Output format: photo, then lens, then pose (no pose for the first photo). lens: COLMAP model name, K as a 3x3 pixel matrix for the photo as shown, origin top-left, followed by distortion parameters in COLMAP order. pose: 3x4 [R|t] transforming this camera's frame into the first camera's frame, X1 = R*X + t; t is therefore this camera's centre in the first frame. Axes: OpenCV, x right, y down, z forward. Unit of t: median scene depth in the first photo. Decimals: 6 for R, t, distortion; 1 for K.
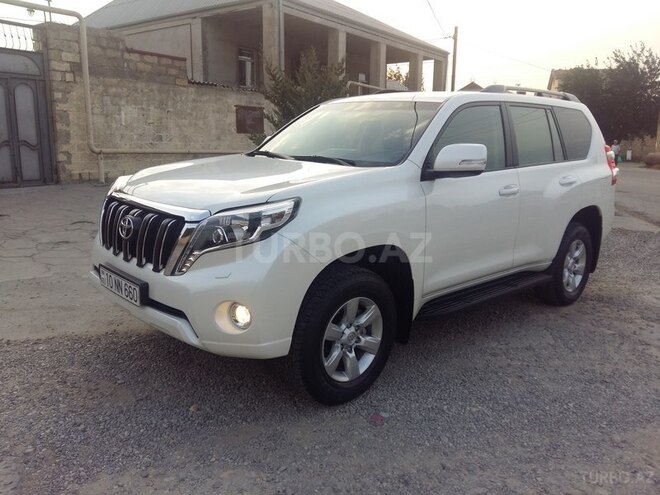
lens RADIAL K [[536.3, 0, 332.4], [0, 536.3, 246.4], [0, 0, 1]] dist [0.033785, -0.082386]
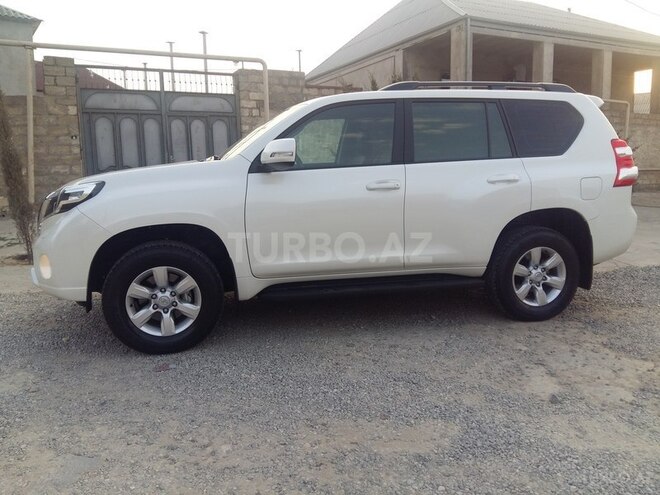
lens RADIAL K [[536.3, 0, 330.2], [0, 536.3, 245.9], [0, 0, 1]] dist [0.033785, -0.082386]
pose [[0.874225, 0.042549, -0.483653, 0.270277], [-0.067138, 0.997177, -0.033628, 0.018015], [0.480857, 0.061870, 0.874613, 0.030876]]
